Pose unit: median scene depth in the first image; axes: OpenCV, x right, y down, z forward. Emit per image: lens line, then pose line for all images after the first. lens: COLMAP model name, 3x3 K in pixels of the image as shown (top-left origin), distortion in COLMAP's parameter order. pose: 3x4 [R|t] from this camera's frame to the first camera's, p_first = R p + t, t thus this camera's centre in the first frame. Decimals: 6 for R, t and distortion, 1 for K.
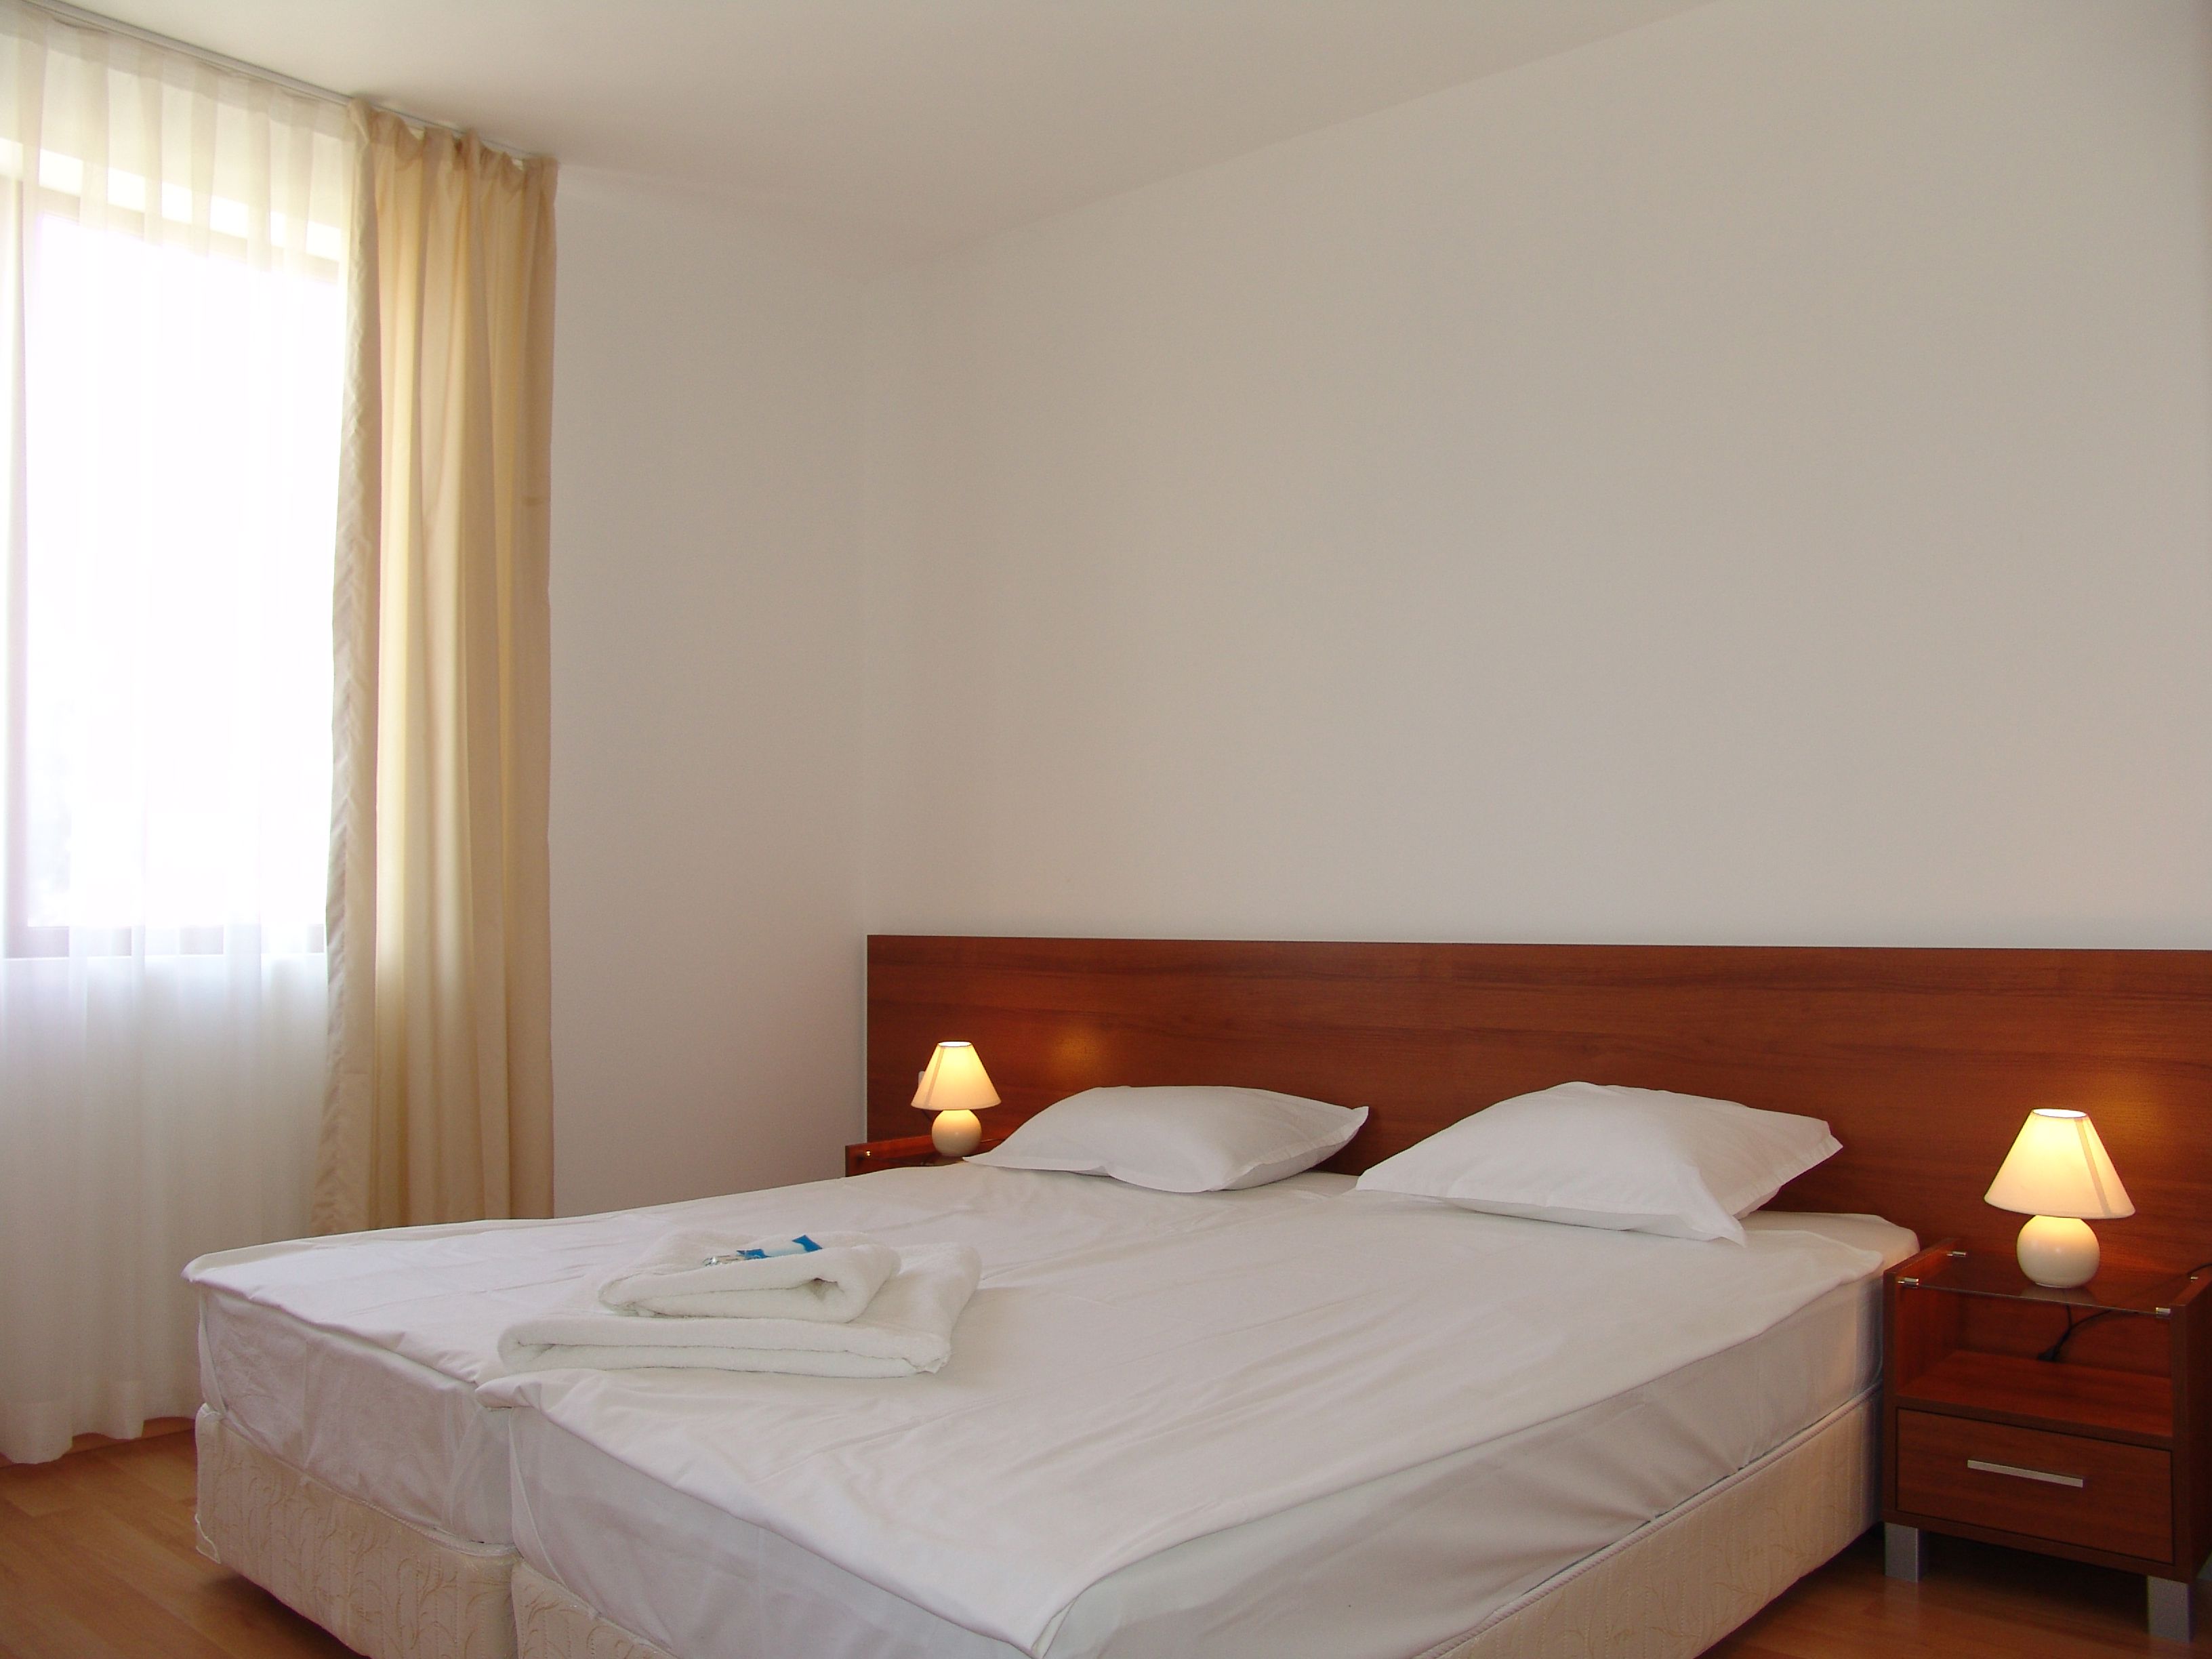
lens RADIAL K [[1826.5, 0, 1106.0], [0, 1826.5, 829.5], [0, 0, 1]] dist [-0.156102, 0.115669]
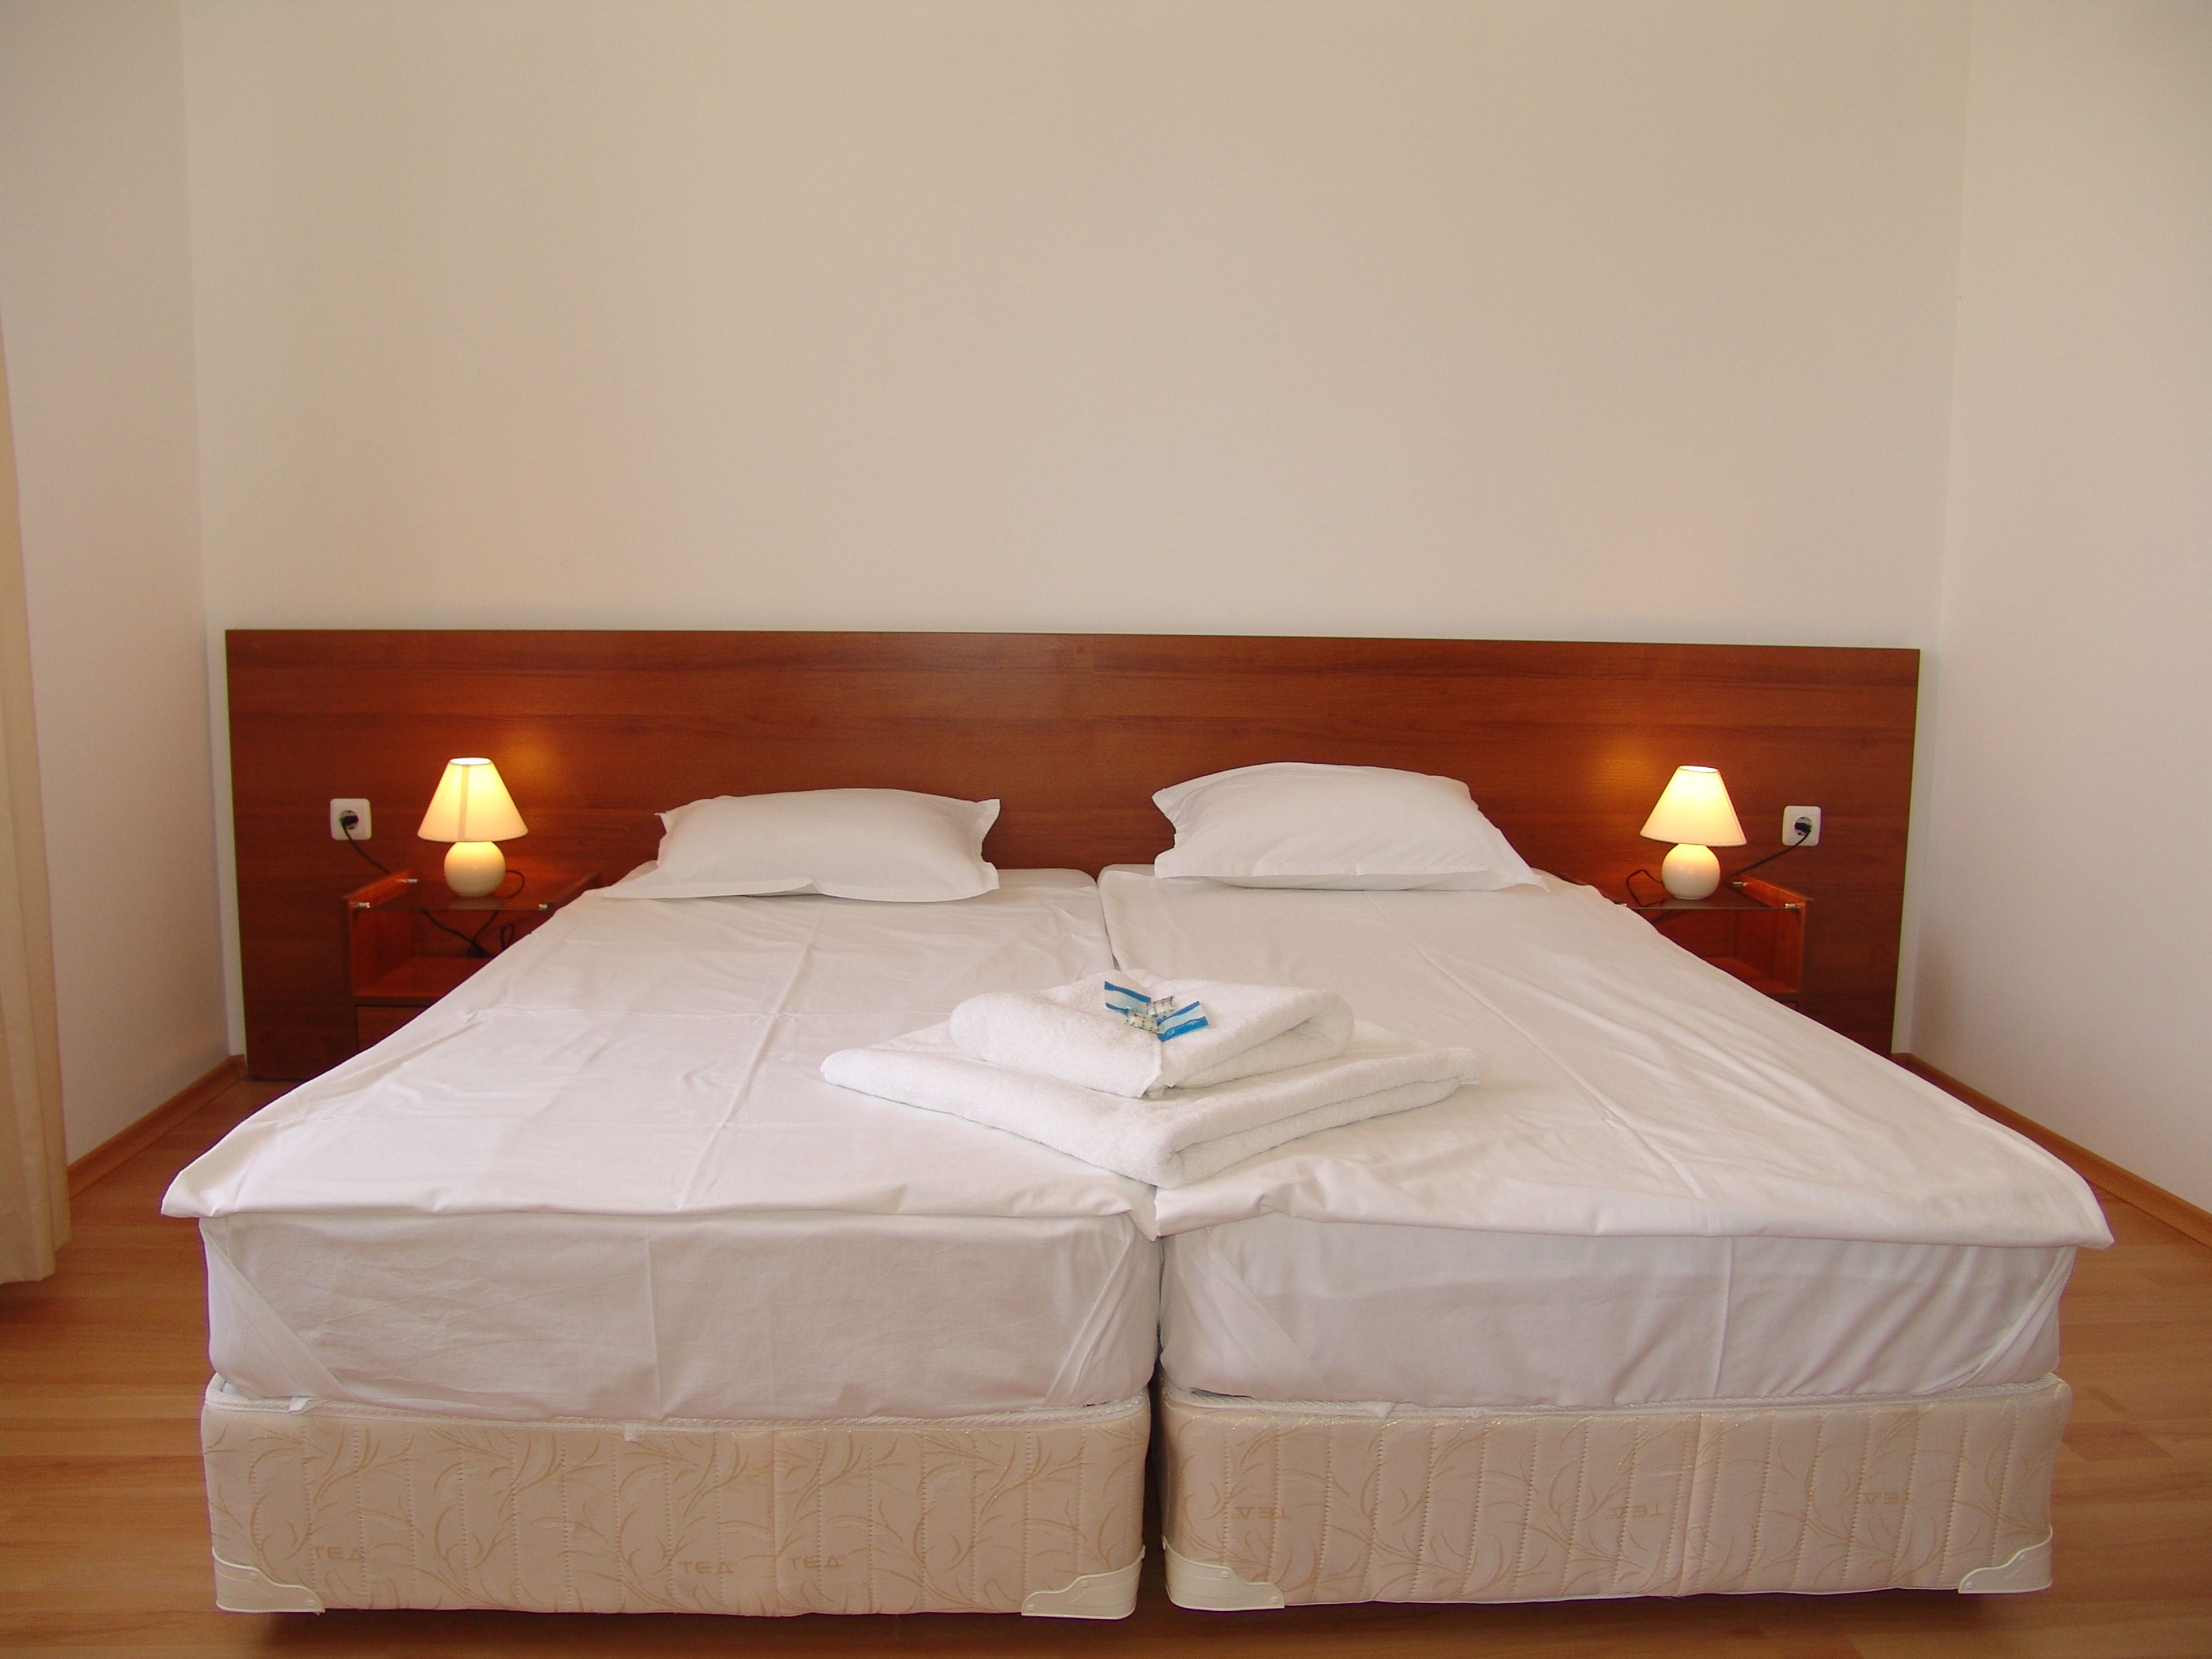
lens RADIAL K [[1826.5, 0, 1106.0], [0, 1826.5, 829.5], [0, 0, 1]] dist [-0.156102, 0.115669]
pose [[0.713525, -0.082528, 0.695753, -0.618460], [-0.042842, 0.986041, 0.160897, 0.006903], [-0.699319, -0.144611, 0.700029, 0.309480]]
